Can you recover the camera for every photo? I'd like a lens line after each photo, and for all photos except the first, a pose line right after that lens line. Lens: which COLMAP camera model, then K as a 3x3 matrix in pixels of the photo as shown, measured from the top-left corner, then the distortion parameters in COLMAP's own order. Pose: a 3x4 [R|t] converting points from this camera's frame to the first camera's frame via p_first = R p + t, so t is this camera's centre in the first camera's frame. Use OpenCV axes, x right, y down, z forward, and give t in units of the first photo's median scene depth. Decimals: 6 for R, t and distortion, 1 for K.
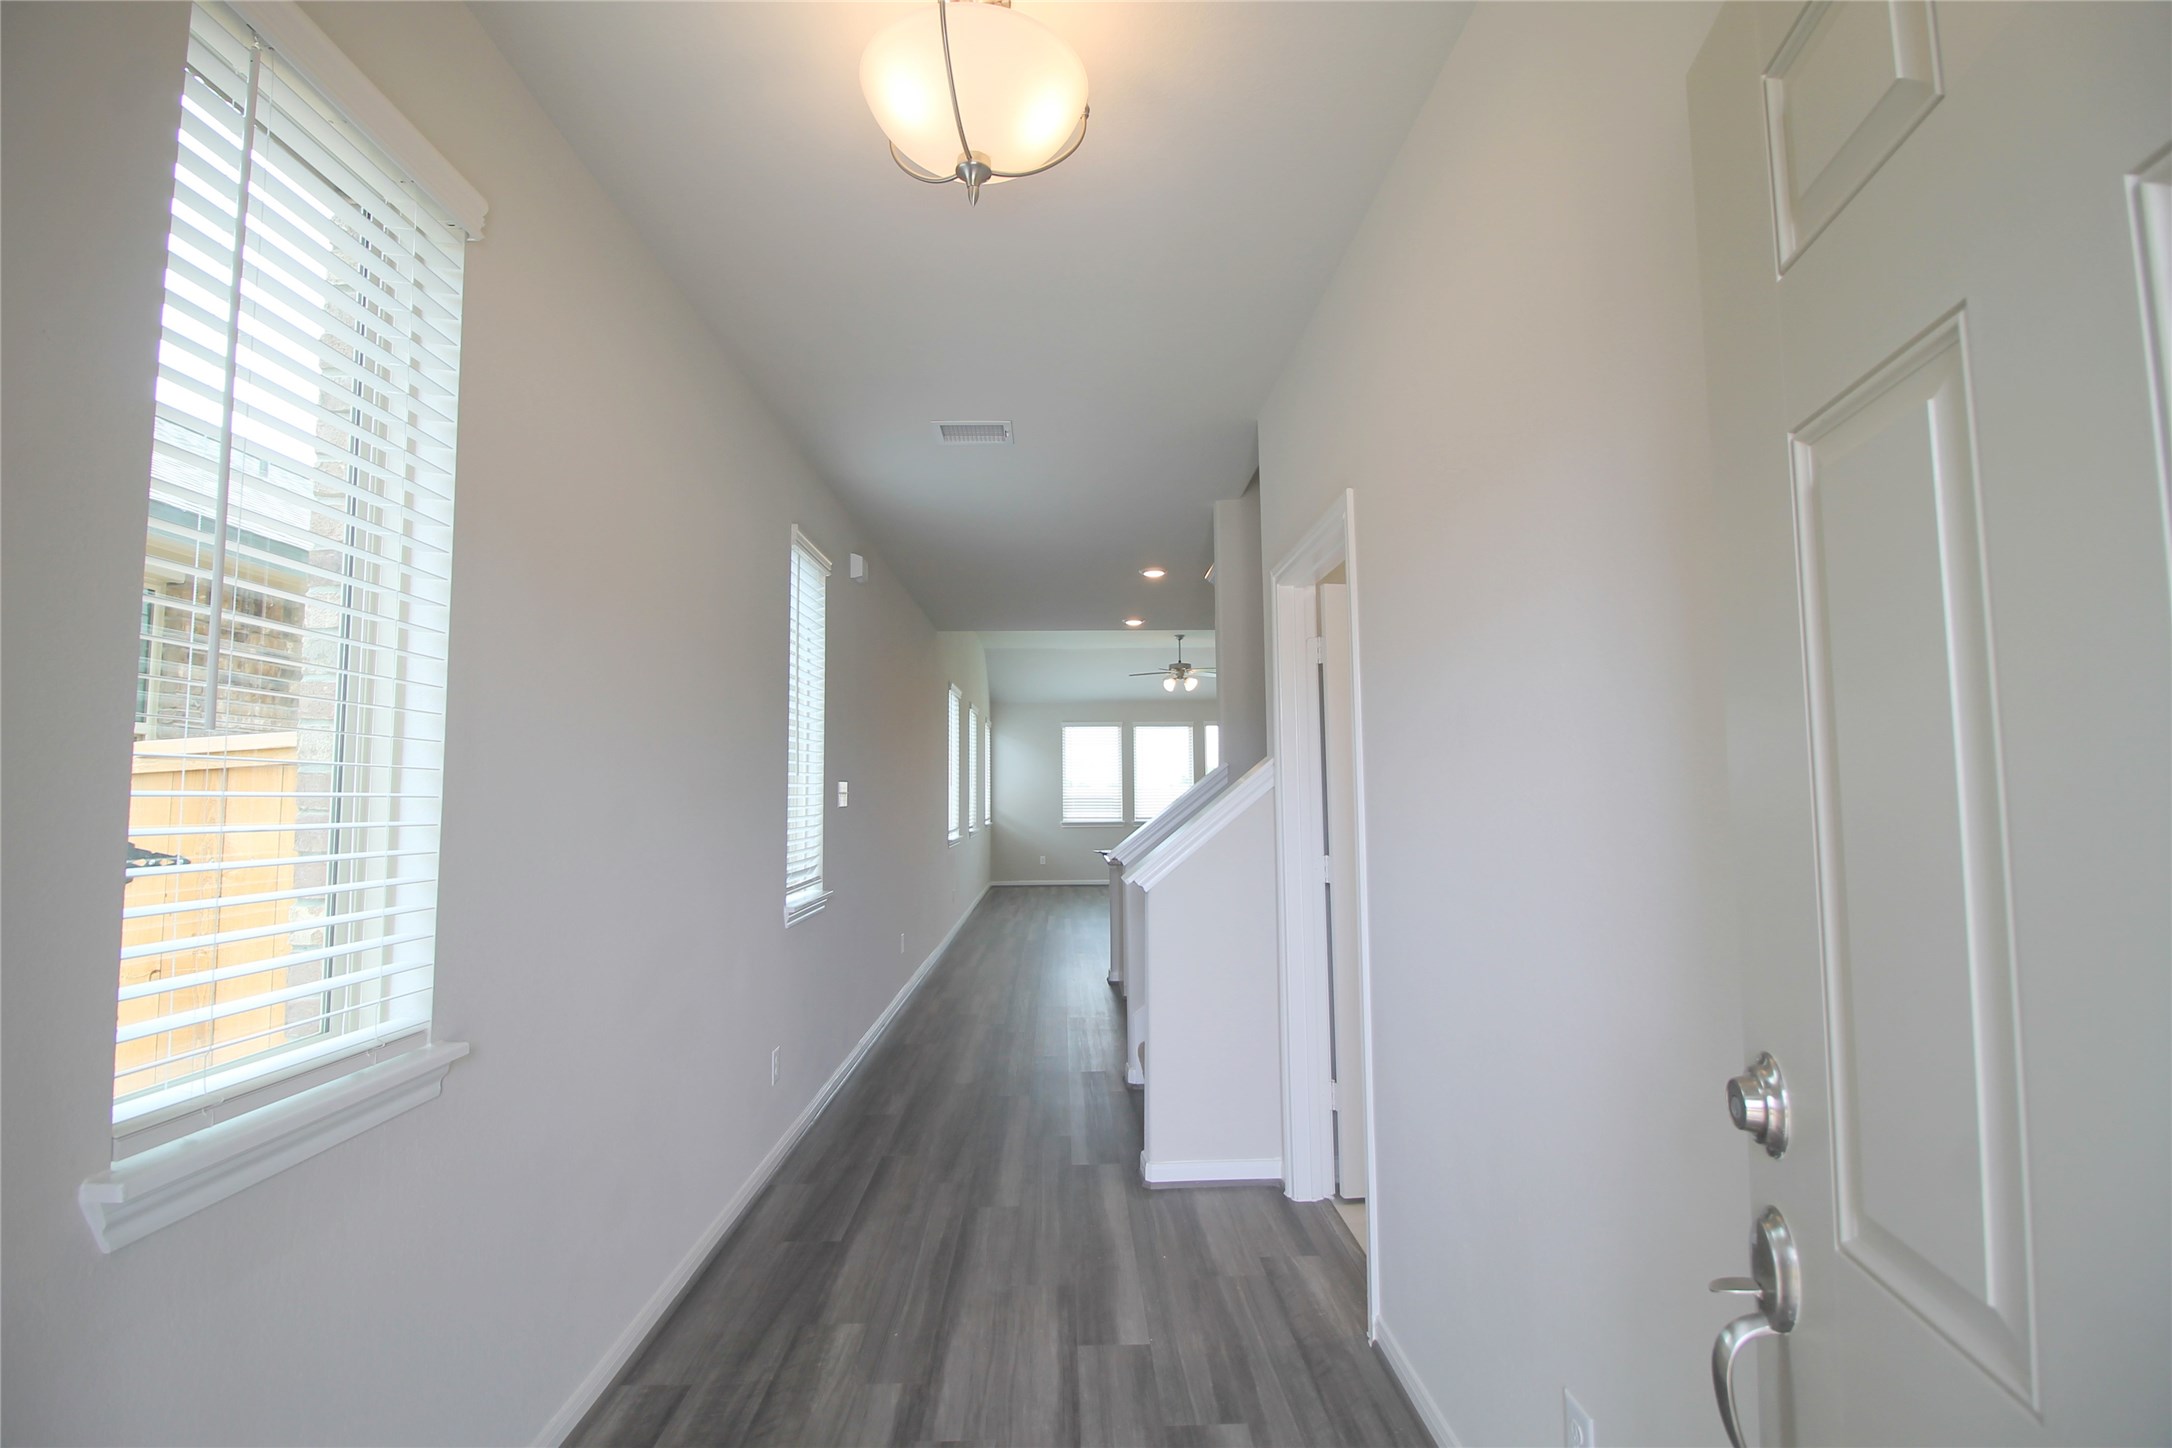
lens RADIAL K [[1015.8, 0, 1080.5], [0, 1015.8, 719.7], [0, 0, 1]] dist [-0.008569, -0.006957]
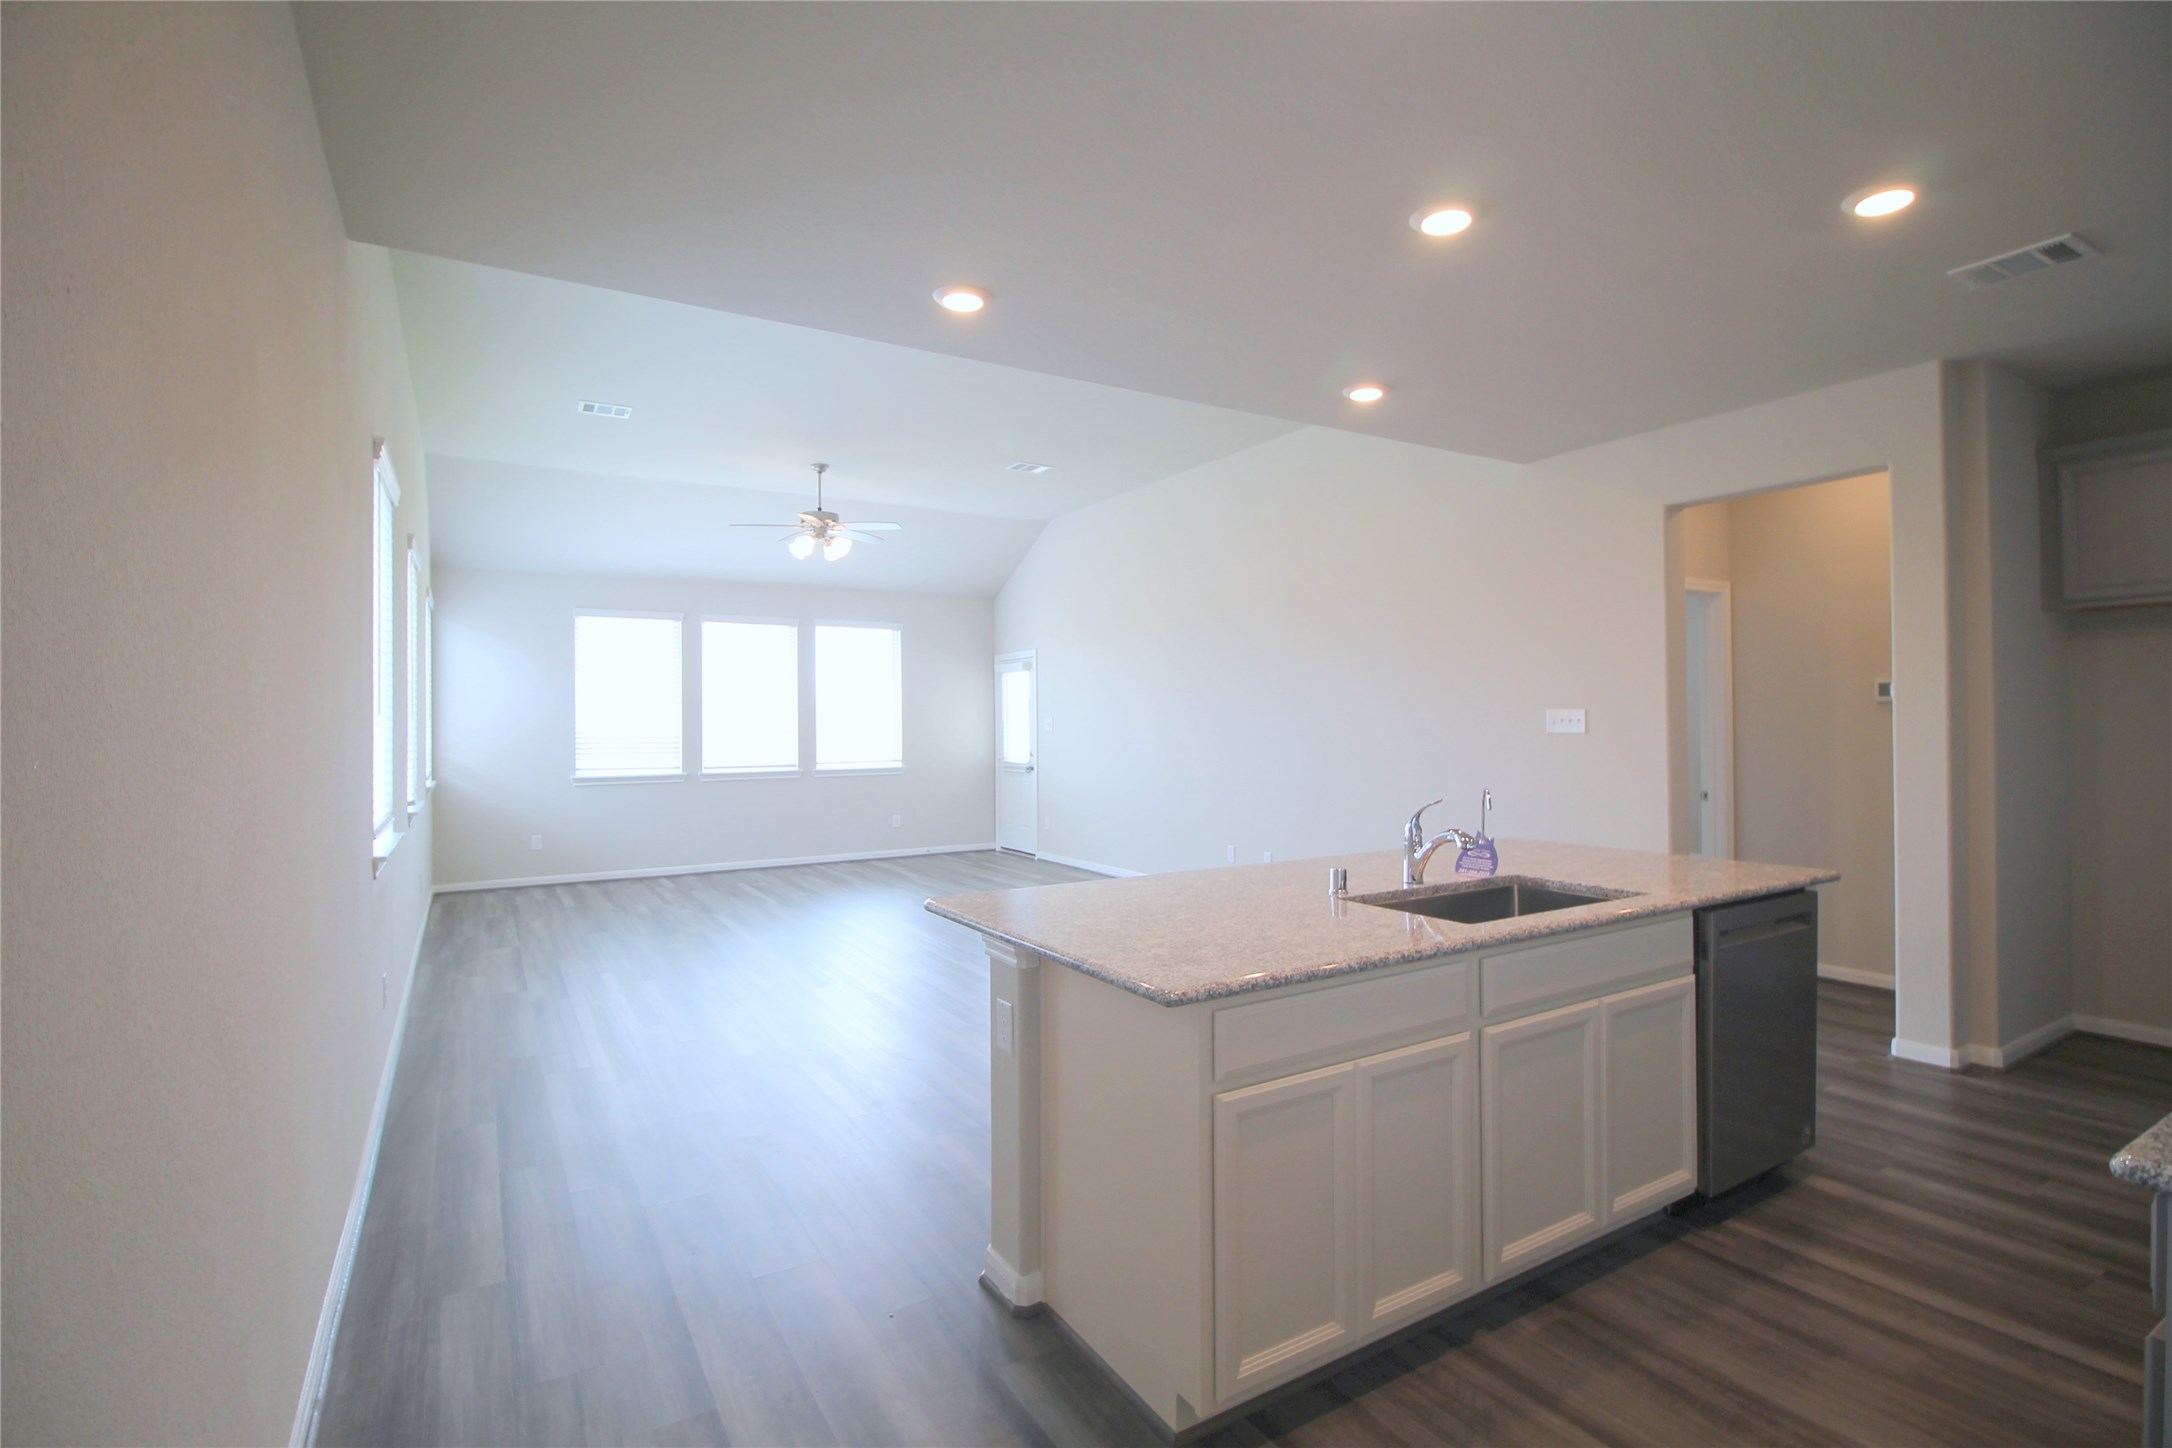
lens RADIAL K [[1015.8, 0, 1083.7], [0, 1015.8, 709.6], [0, 0, 1]] dist [-0.008569, -0.006957]
pose [[0.865829, 0.006066, 0.500304, -0.057567], [-0.034876, 0.998226, 0.048254, 0.023243], [-0.499124, -0.059229, 0.864504, 0.351641]]
